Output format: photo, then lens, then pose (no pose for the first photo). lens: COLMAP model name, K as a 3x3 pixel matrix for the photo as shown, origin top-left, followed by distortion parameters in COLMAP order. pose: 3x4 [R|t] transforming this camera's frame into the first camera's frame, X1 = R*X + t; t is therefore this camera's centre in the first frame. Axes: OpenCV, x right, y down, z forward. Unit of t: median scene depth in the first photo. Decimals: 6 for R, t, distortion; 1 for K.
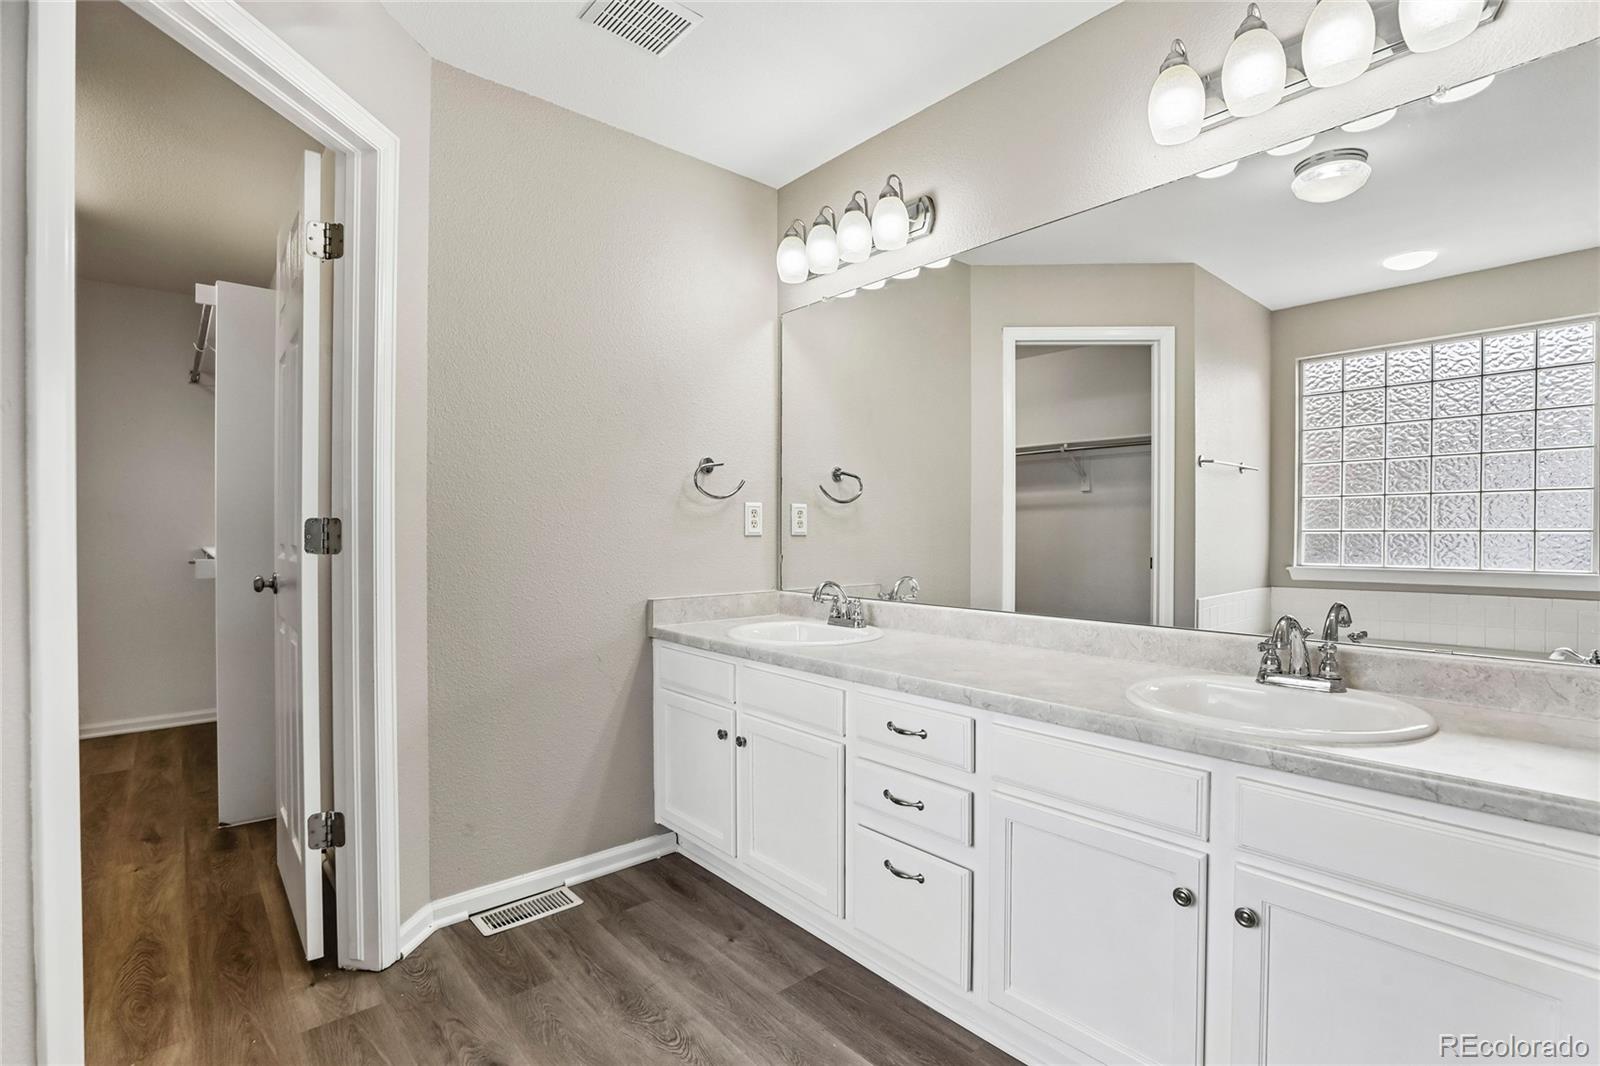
lens RADIAL K [[742.4, 0, 806.6], [0, 742.4, 537.8], [0, 0, 1]] dist [-0.029853, 0.005793]
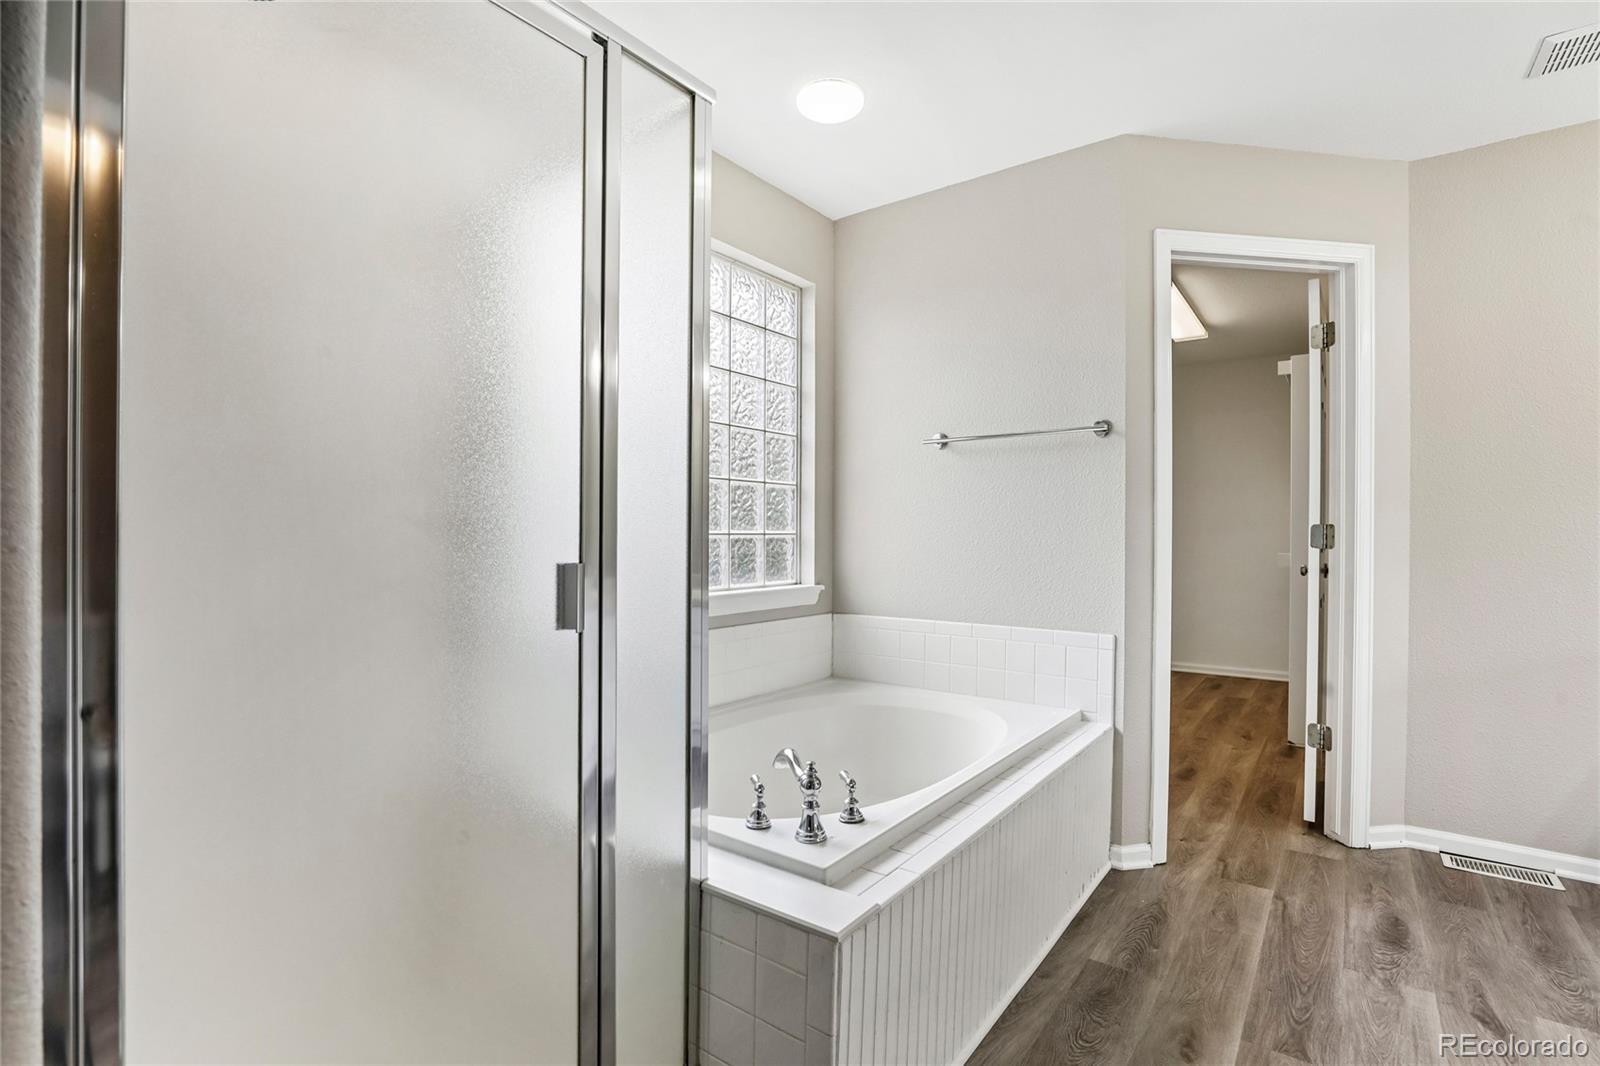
lens RADIAL K [[742.4, 0, 806.6], [0, 742.4, 542.3], [0, 0, 1]] dist [-0.029853, 0.005793]
pose [[0.217679, 0.010989, -0.975959, 0.544081], [-0.009277, 0.999915, 0.009189, 0.005507], [0.975976, 0.007054, 0.217763, -0.326447]]
